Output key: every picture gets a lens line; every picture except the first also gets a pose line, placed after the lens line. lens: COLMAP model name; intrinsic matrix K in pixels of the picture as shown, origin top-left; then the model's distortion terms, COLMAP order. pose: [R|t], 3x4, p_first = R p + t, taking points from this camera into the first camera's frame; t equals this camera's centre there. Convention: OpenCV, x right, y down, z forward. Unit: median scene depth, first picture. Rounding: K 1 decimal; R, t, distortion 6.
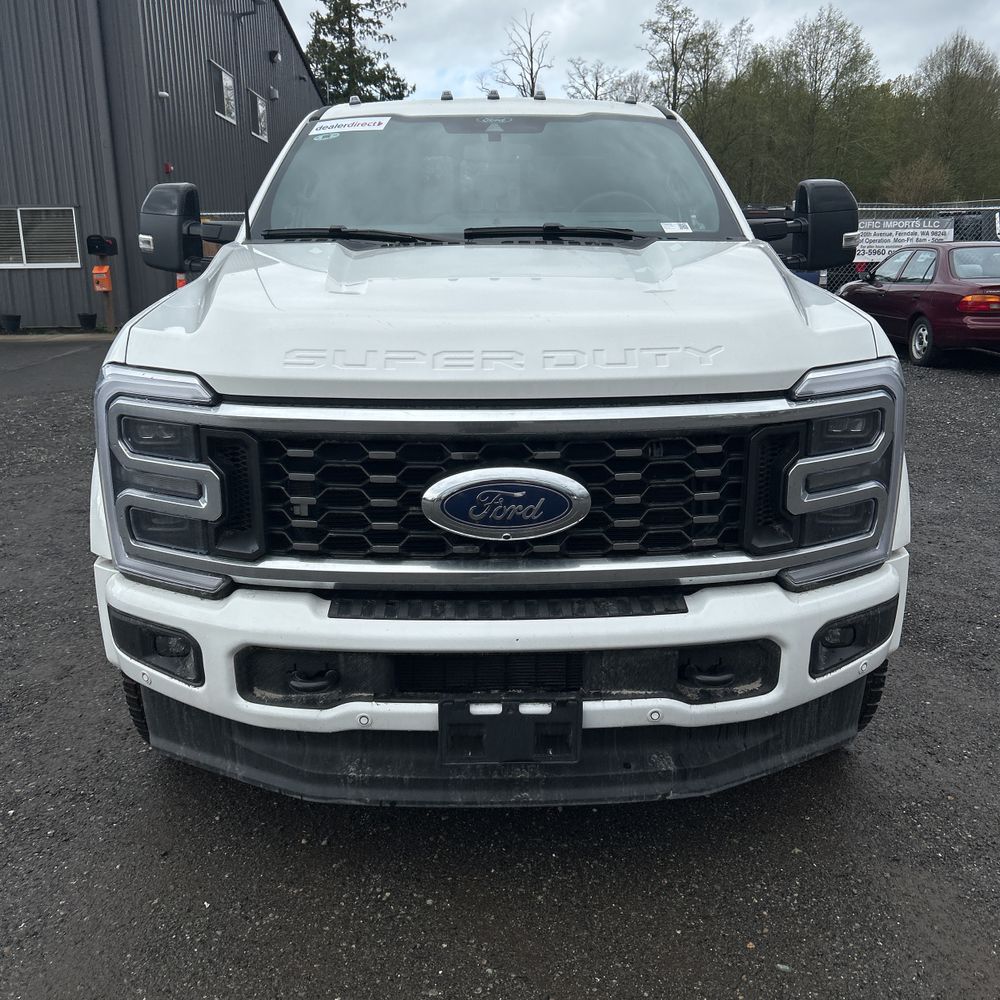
lens RADIAL K [[995.9, 0, 500.0], [0, 995.9, 500.0], [0, 0, 1]] dist [0.045419, -0.044856]
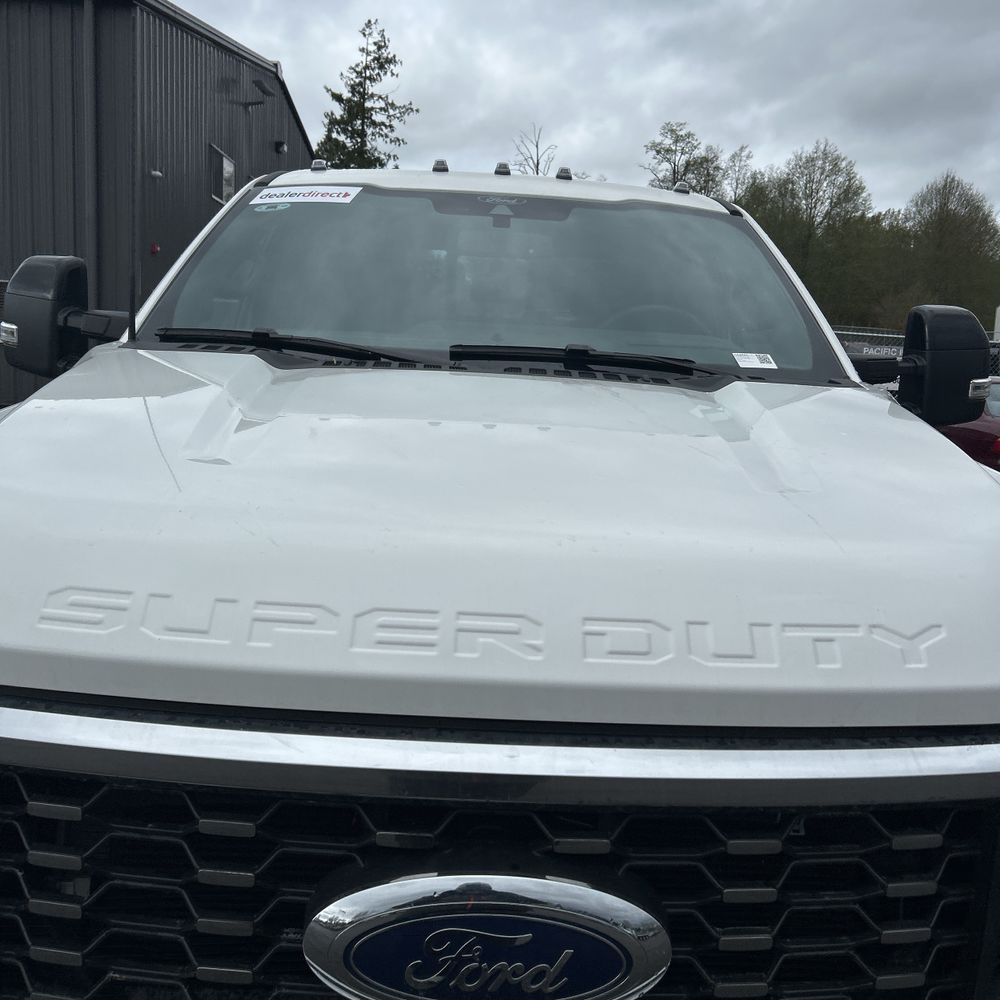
lens RADIAL K [[995.9, 0, 500.0], [0, 995.9, 500.0], [0, 0, 1]] dist [0.045419, -0.044856]
pose [[0.998177, 0.058976, 0.012861, -0.003584], [-0.057489, 0.993789, -0.095283, -0.088079], [-0.018401, 0.094370, 0.995367, 0.283494]]
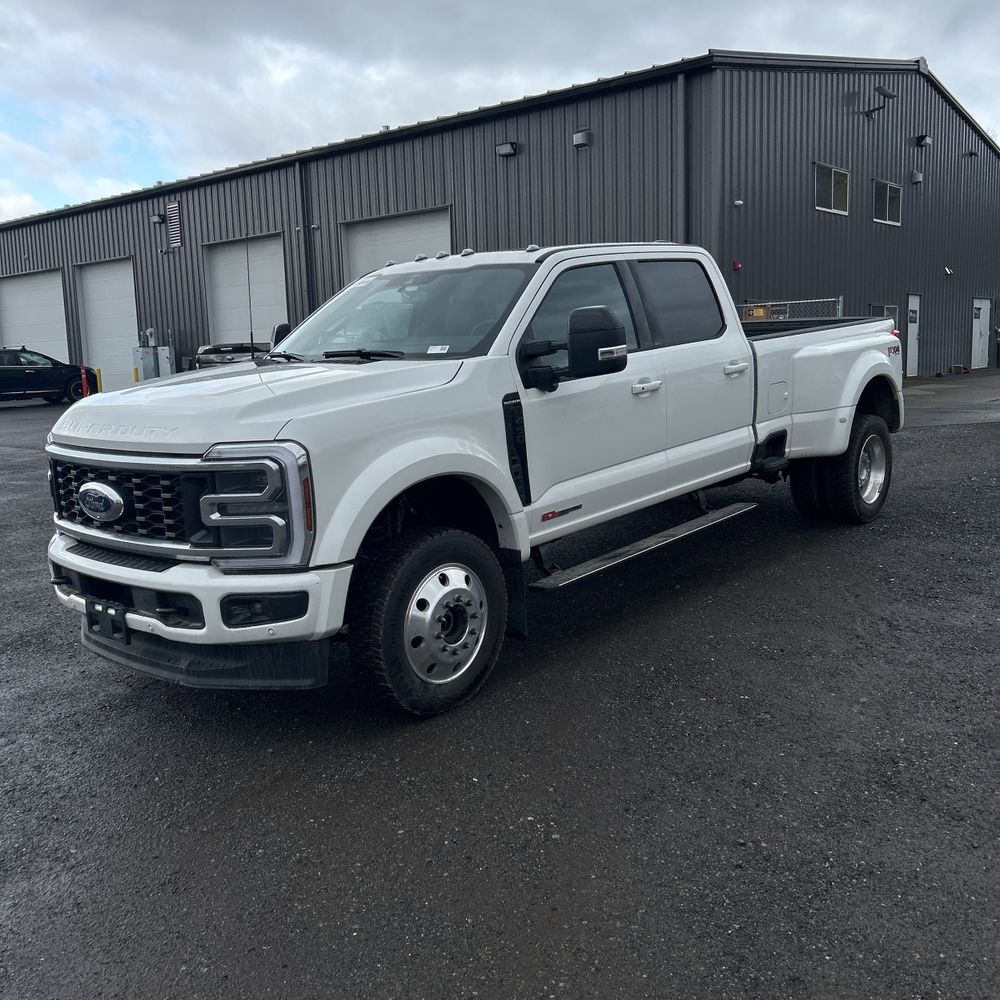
lens RADIAL K [[1039.6, 0, 500.0], [0, 1039.6, 500.0], [0, 0, 1]] dist [0.001997, -0.007044]
pose [[0.746379, 0.086179, -0.659917, 1.086710], [-0.138351, 0.990010, -0.027192, -0.029672], [0.650981, 0.111596, 0.750846, -0.020744]]
